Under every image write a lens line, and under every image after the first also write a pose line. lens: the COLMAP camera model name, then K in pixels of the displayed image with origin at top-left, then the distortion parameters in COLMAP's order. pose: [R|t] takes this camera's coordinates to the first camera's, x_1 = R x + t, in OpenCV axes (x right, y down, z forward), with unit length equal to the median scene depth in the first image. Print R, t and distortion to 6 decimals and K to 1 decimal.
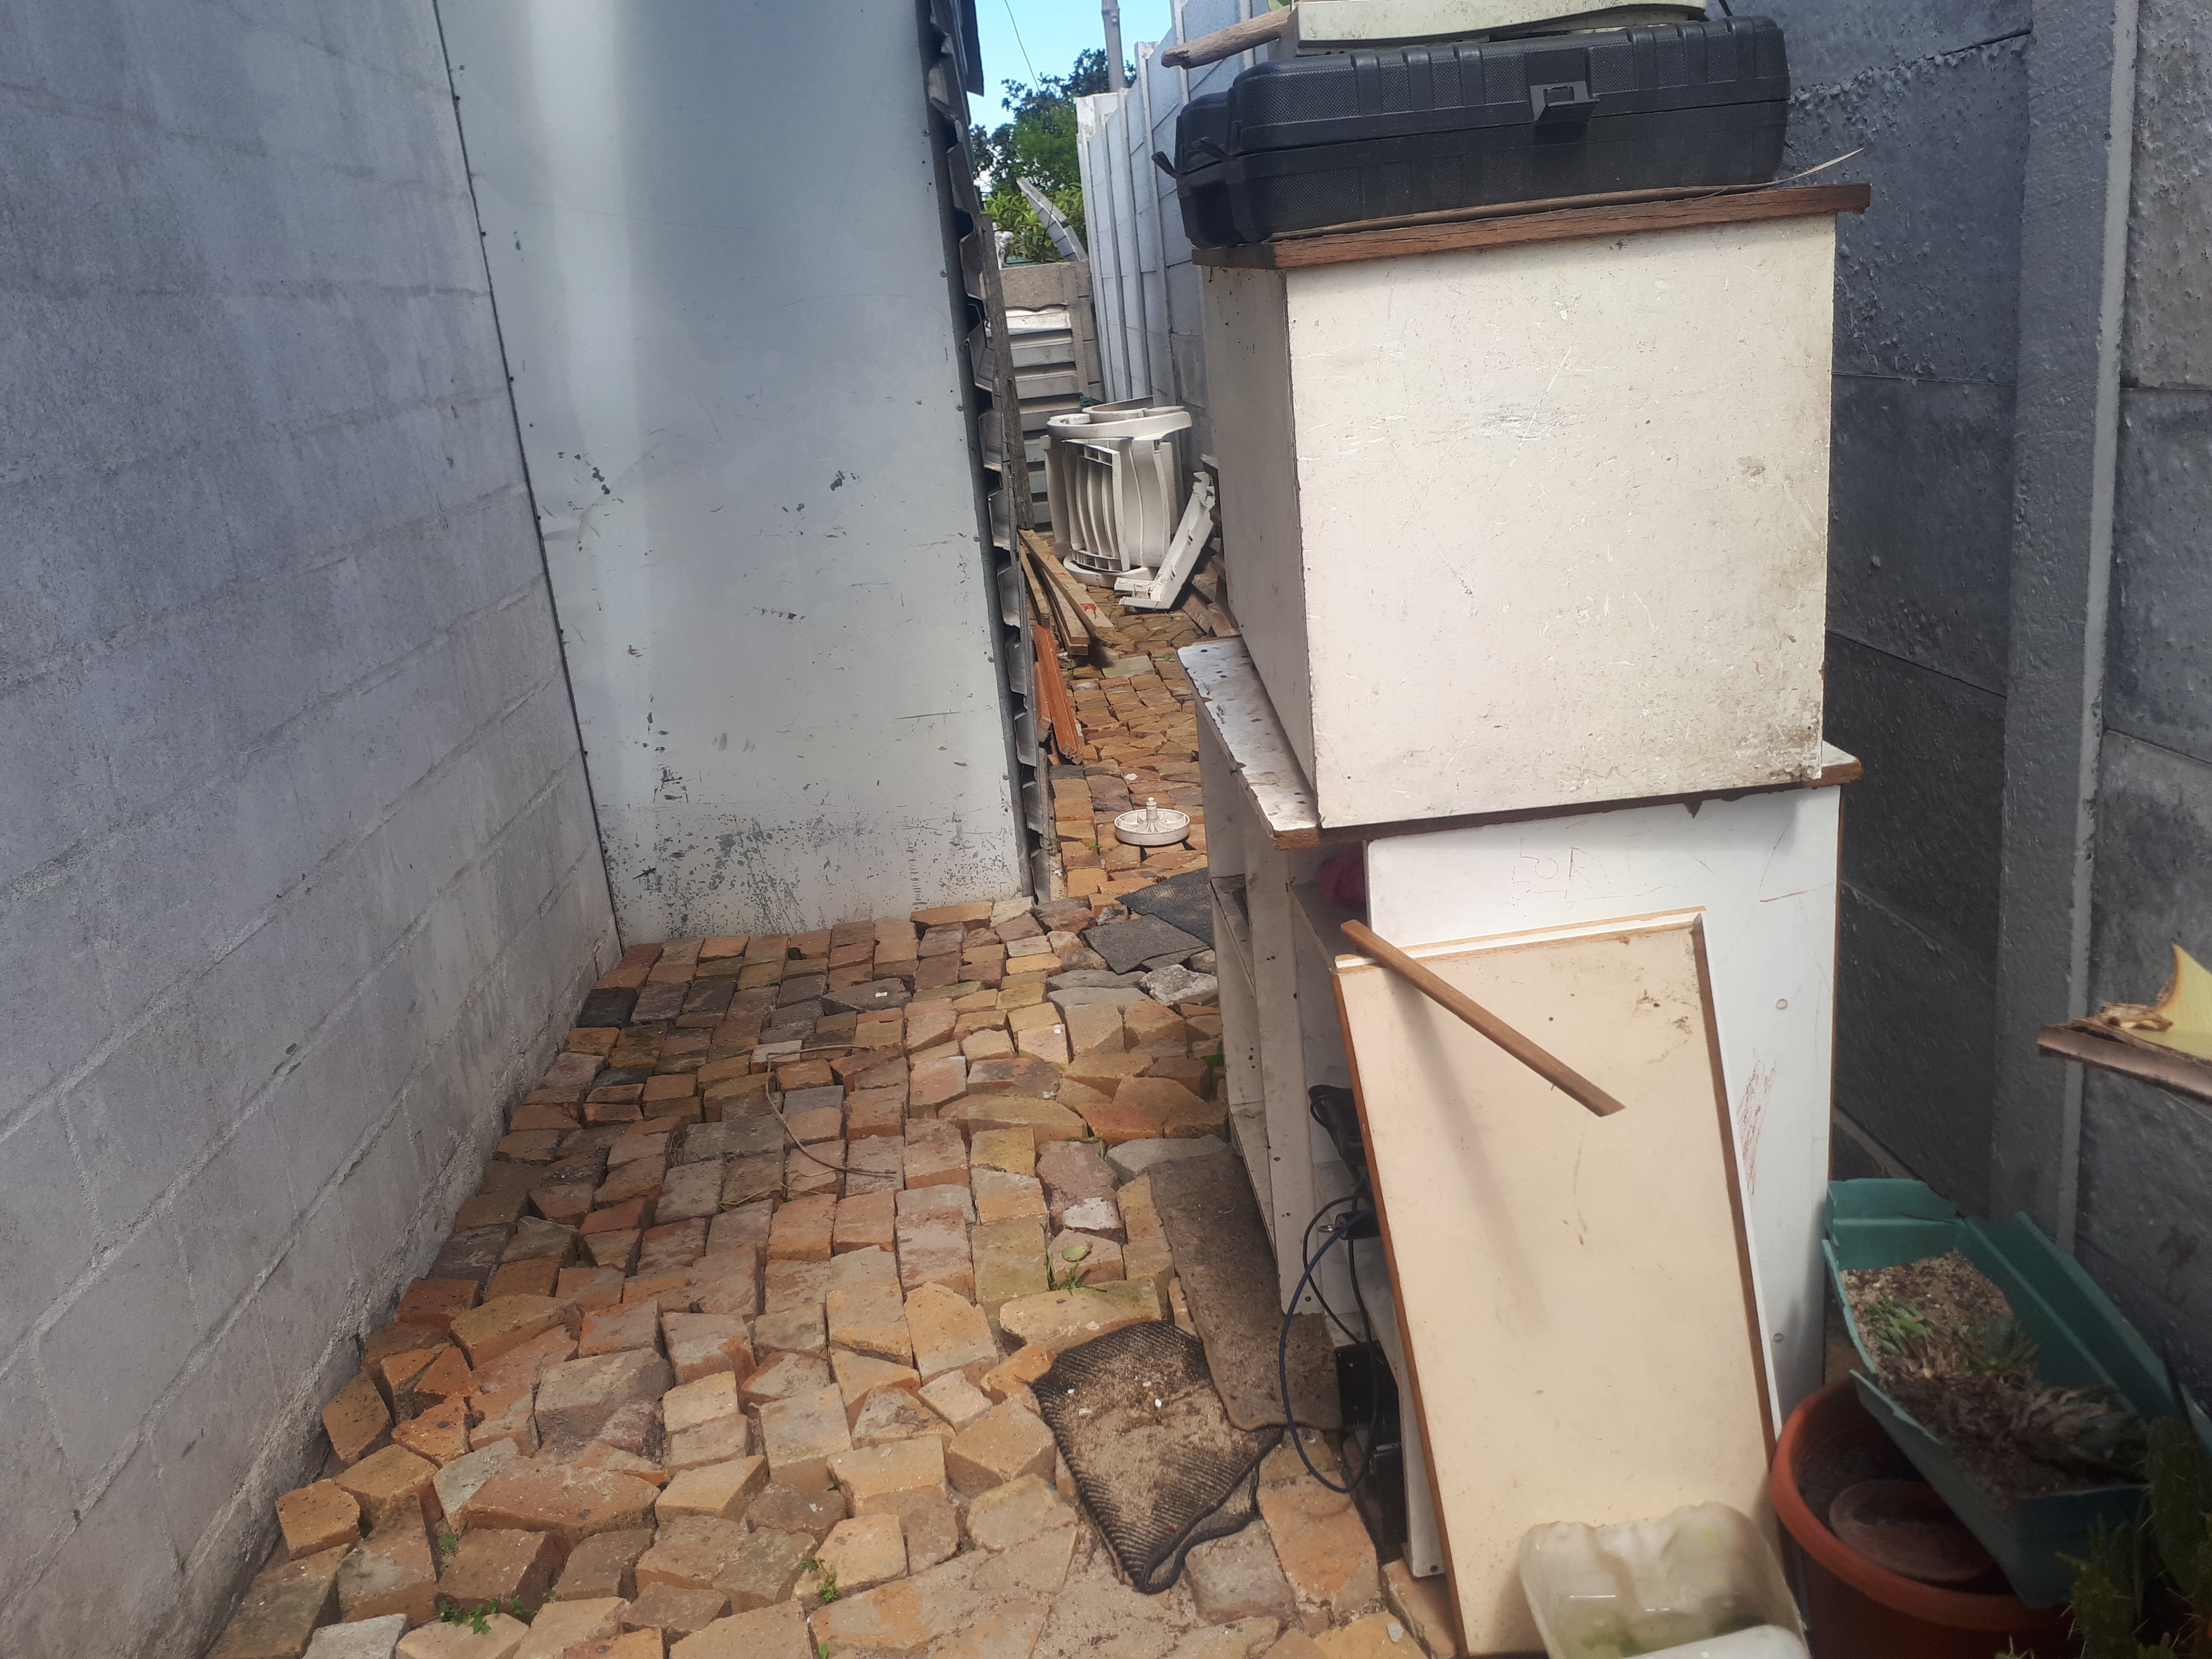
lens RADIAL K [[1748.3, 0, 1162.7], [0, 1748.3, 832.4], [0, 0, 1]] dist [0.149113, -0.409762]
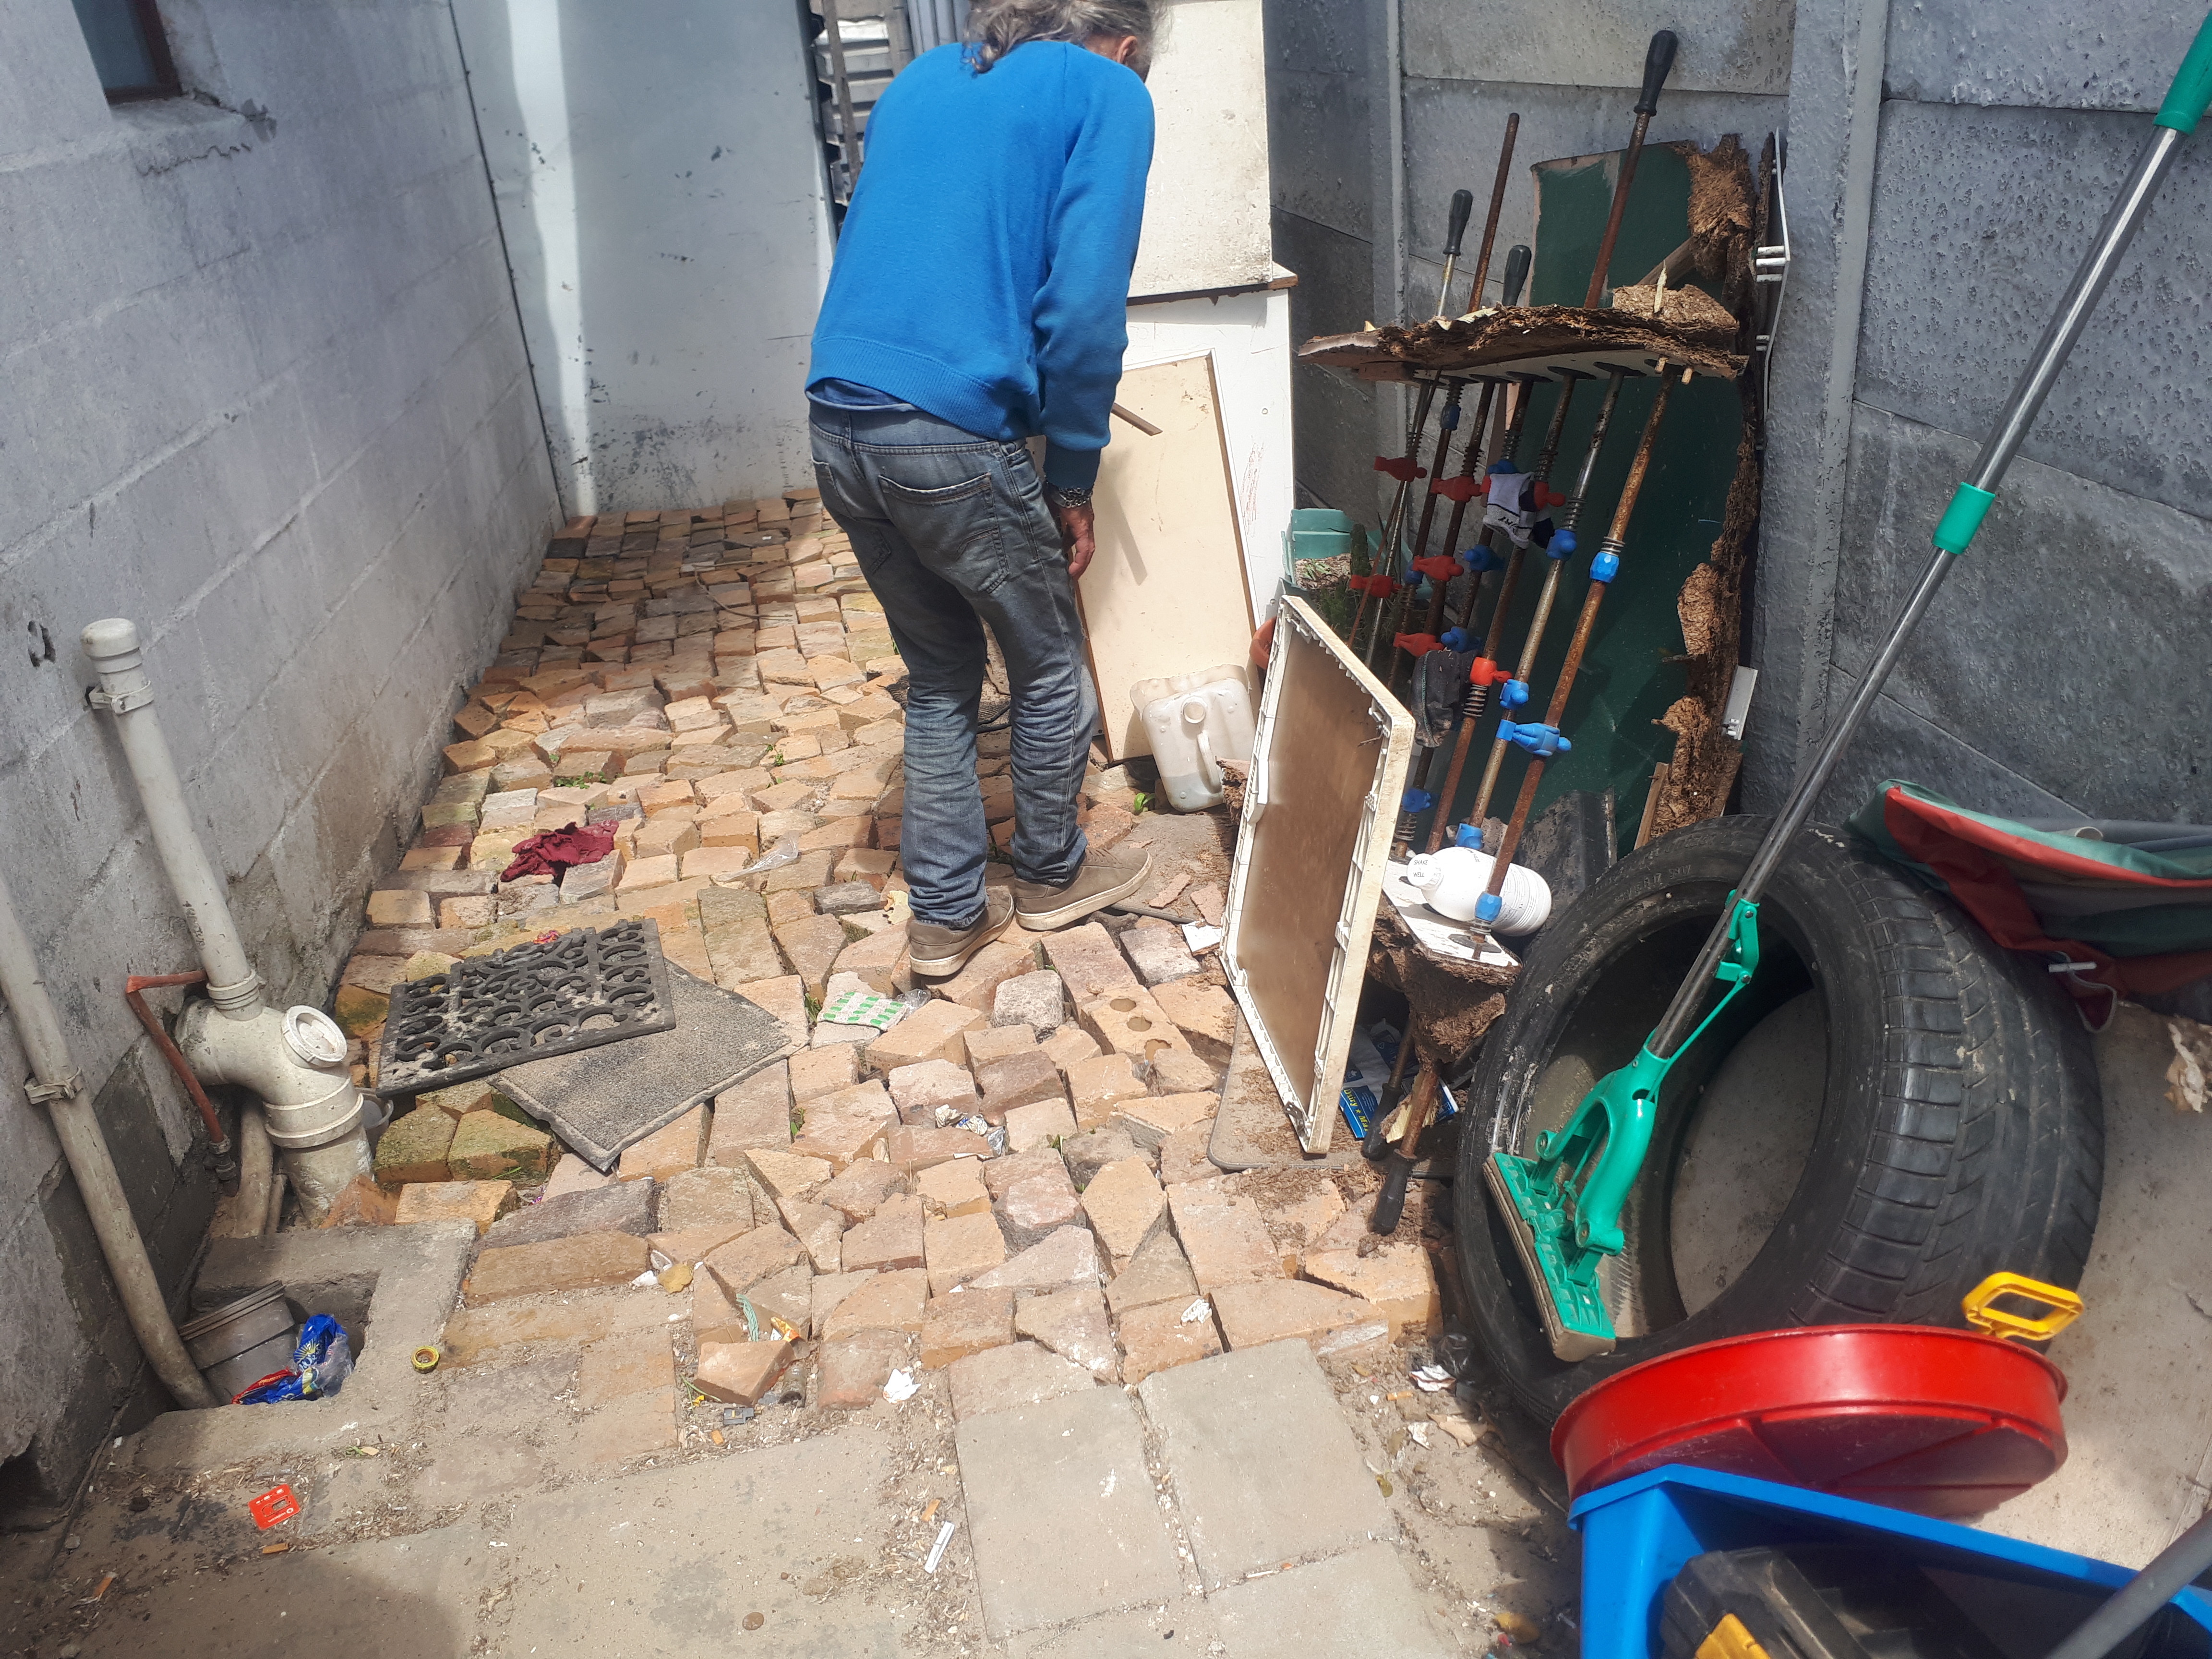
lens RADIAL K [[1722.5, 0, 1139.5], [0, 1722.5, 832.4], [0, 0, 1]] dist [0.059566, -0.176533]
pose [[0.996478, -0.014395, 0.082615, 0.023379], [0.001661, 0.988351, 0.152182, 0.152242], [-0.083843, -0.151508, 0.984894, -0.541470]]
